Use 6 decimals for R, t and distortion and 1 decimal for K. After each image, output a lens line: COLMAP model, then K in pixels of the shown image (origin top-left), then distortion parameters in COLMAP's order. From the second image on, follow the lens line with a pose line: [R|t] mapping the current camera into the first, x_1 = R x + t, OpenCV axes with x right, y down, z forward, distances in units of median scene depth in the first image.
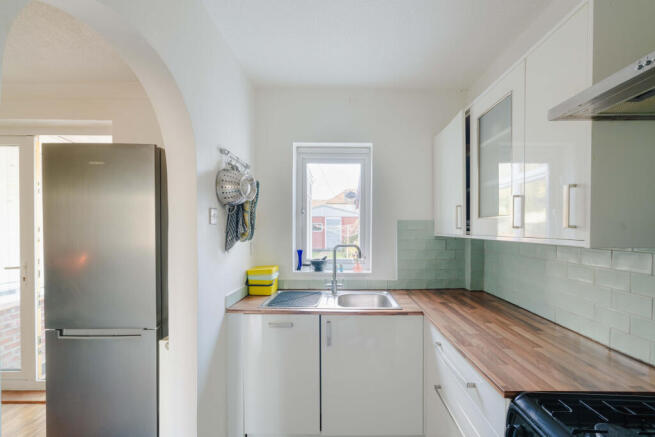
lens RADIAL K [[293.9, 0, 328.7], [0, 293.9, 230.8], [0, 0, 1]] dist [-0.000660, 0.000378]
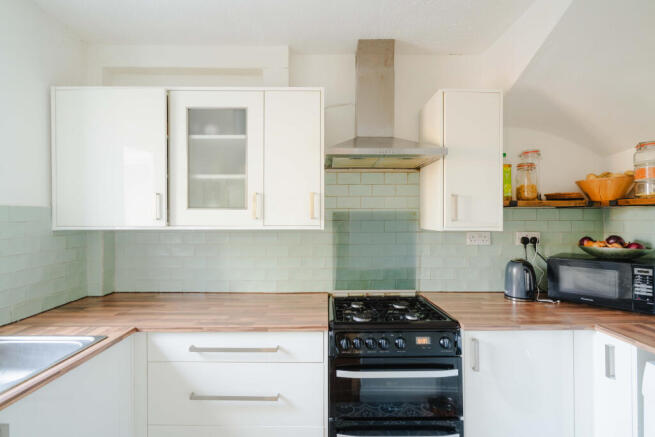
lens RADIAL K [[306.0, 0, 327.5], [0, 306.0, 218.5], [0, 0, 1]] dist [0.000678, 0.000122]
pose [[-0.030878, 0.001632, 0.999522, -0.482469], [0.008349, 0.999964, -0.001375, -0.003934], [-0.999488, 0.008302, -0.030890, 0.510326]]
